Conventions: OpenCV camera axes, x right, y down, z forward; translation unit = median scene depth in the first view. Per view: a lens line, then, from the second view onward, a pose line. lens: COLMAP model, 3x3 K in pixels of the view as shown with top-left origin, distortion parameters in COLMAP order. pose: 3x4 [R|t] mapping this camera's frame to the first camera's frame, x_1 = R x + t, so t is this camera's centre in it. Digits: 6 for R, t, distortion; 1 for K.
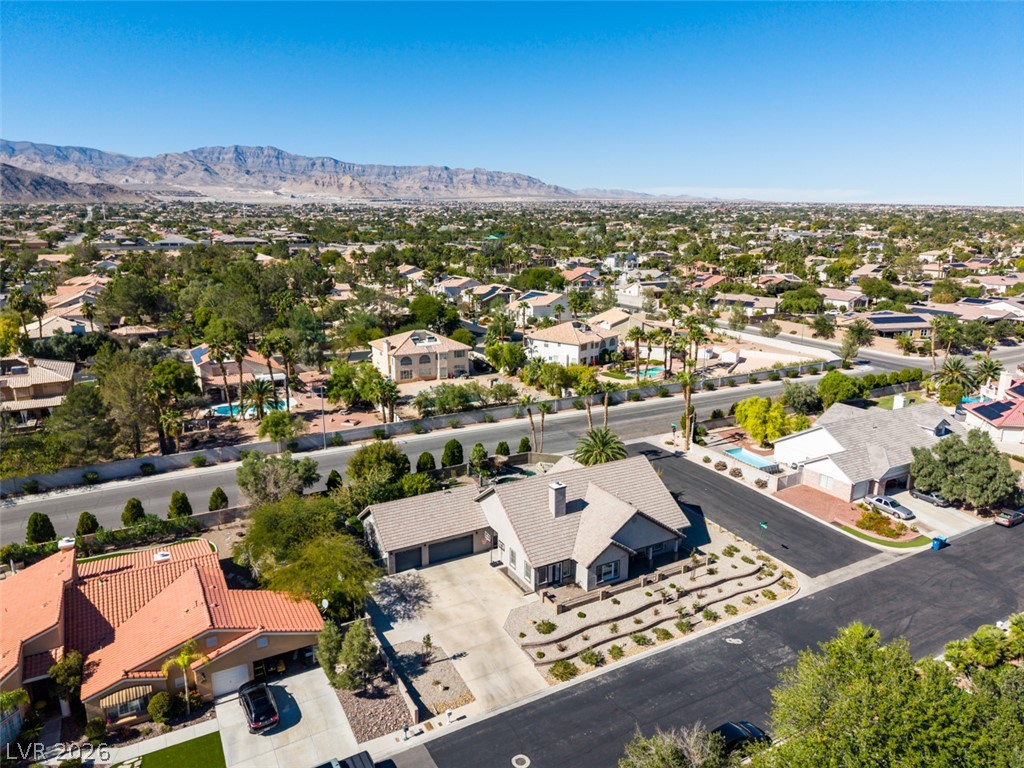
lens RADIAL K [[684.7, 0, 512.0], [0, 684.7, 384.0], [0, 0, 1]] dist [0.027400, -0.028262]
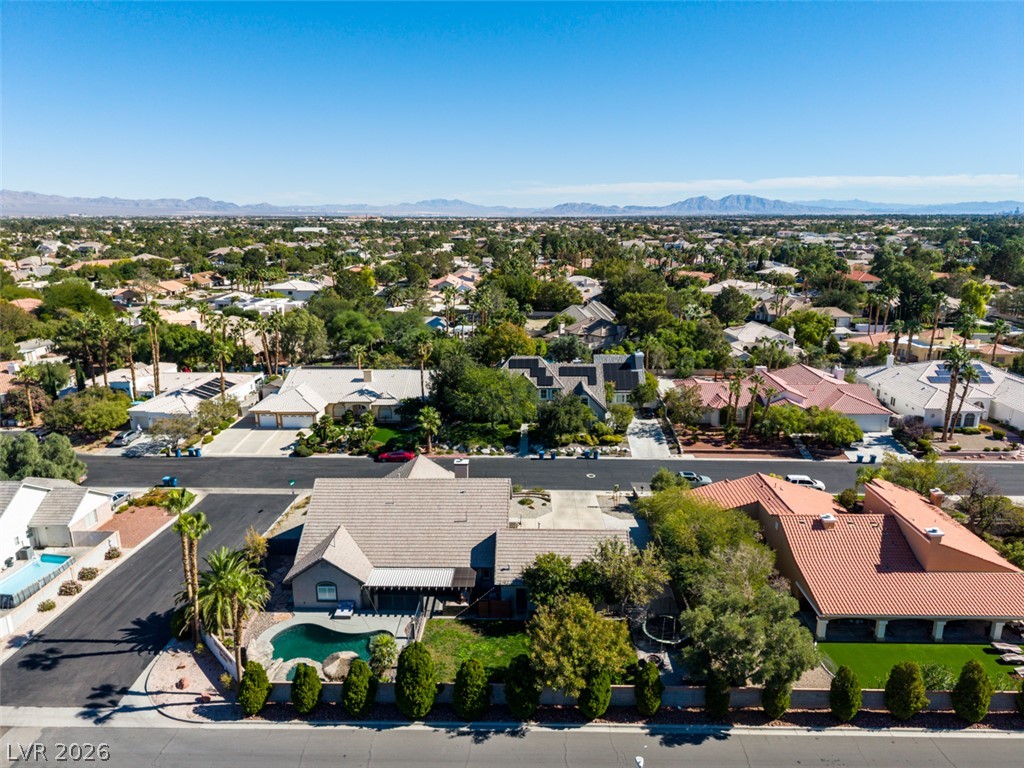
lens RADIAL K [[684.7, 0, 512.0], [0, 684.7, 384.0], [0, 0, 1]] dist [0.027400, -0.028262]
pose [[-0.860260, -0.123110, 0.494770, -0.519680], [0.123883, 0.890859, 0.437062, -0.417656], [-0.494577, 0.437281, -0.751119, 1.736309]]
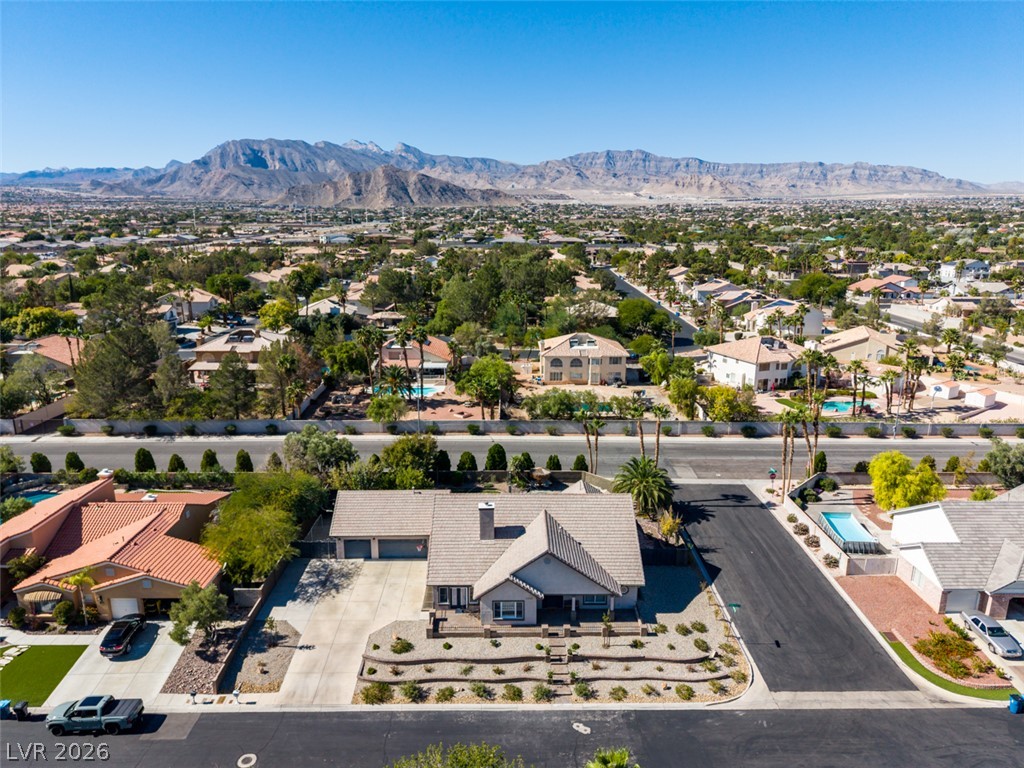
lens RADIAL K [[684.7, 0, 512.0], [0, 684.7, 384.0], [0, 0, 1]] dist [0.027400, -0.028262]
pose [[0.878674, 0.112611, -0.463951, 0.521908], [-0.112850, 0.993235, 0.027352, -0.046602], [0.463893, 0.028323, 0.885438, 0.190176]]
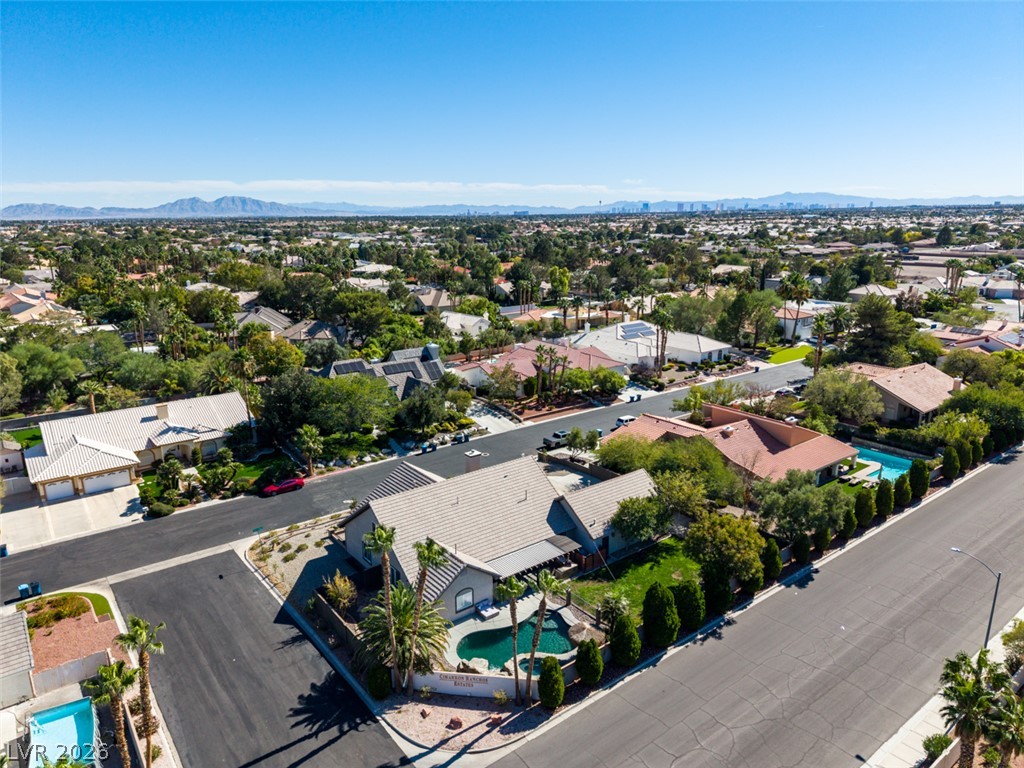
lens RADIAL K [[684.7, 0, 512.0], [0, 684.7, 384.0], [0, 0, 1]] dist [0.027400, -0.028262]
pose [[-0.989095, 0.043154, -0.140813, 0.156332], [-0.028026, 0.883486, 0.467619, -0.468616], [0.144586, 0.466466, -0.872642, 1.947243]]
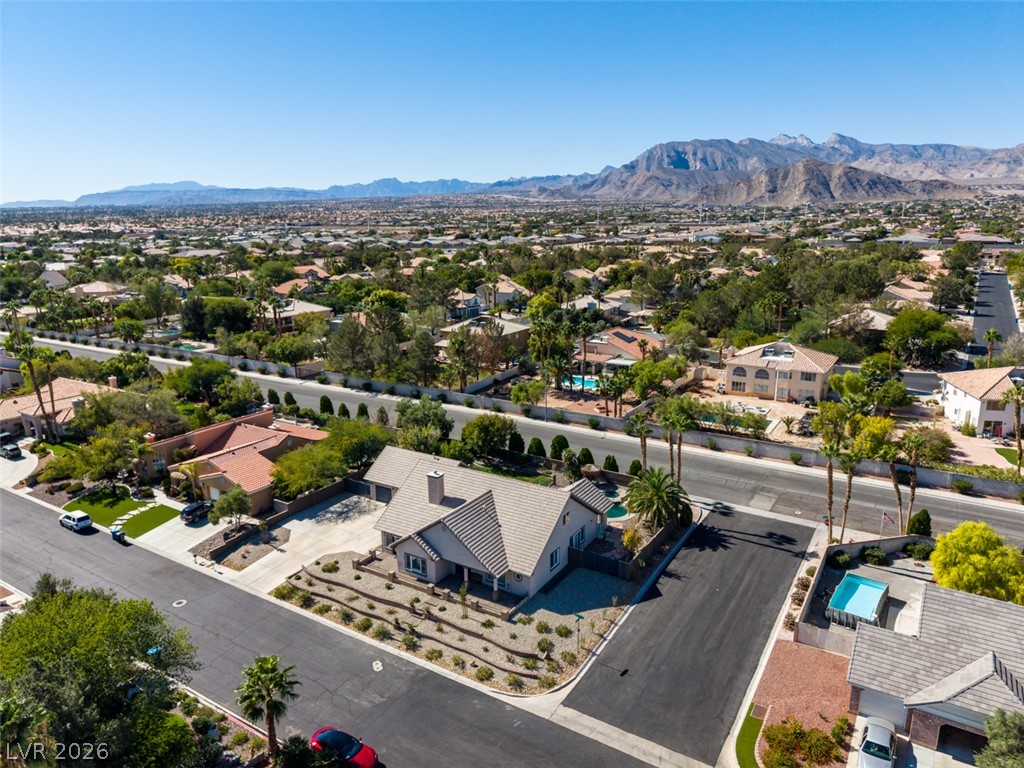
lens RADIAL K [[684.7, 0, 512.0], [0, 684.7, 384.0], [0, 0, 1]] dist [0.027400, -0.028262]
pose [[0.479632, 0.200525, -0.854250, 1.018654], [-0.196762, 0.973325, 0.118001, -0.137913], [0.855125, 0.111486, 0.506293, 0.563518]]
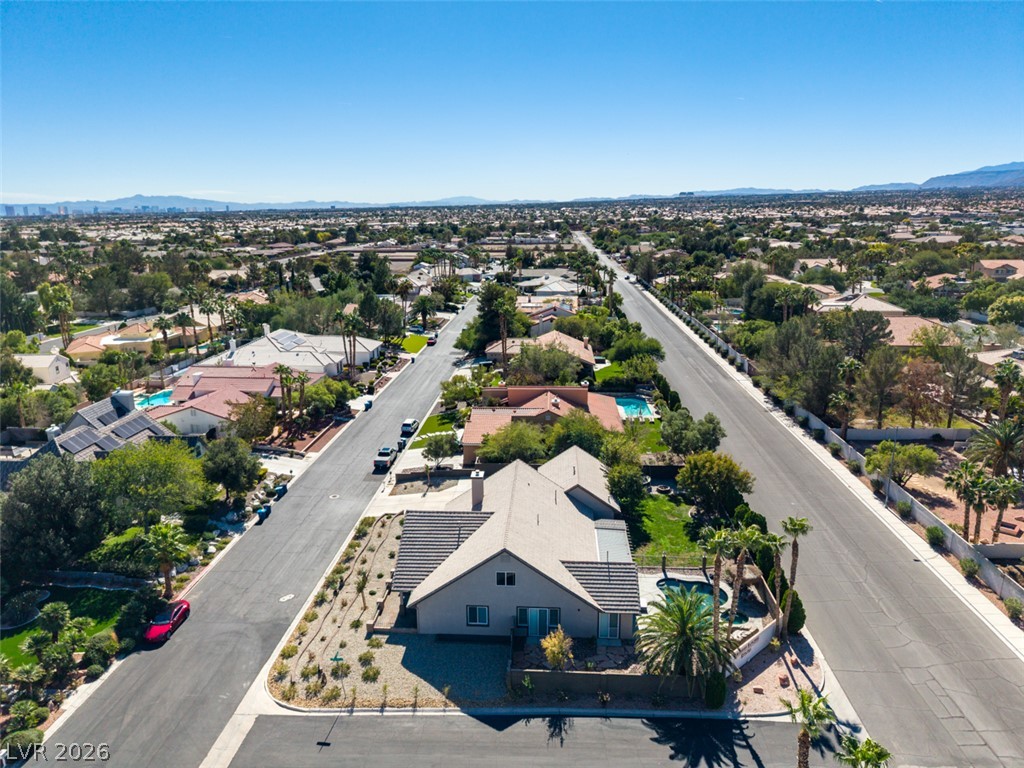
lens RADIAL K [[690.3, 0, 509.9], [0, 690.3, 383.7], [0, 0, 1]] dist [0.029069, -0.028961]
pose [[-0.544965, 0.214606, -0.810529, 0.834818], [-0.187376, 0.911069, 0.367210, -0.350619], [0.817254, 0.351990, -0.456289, 1.476349]]
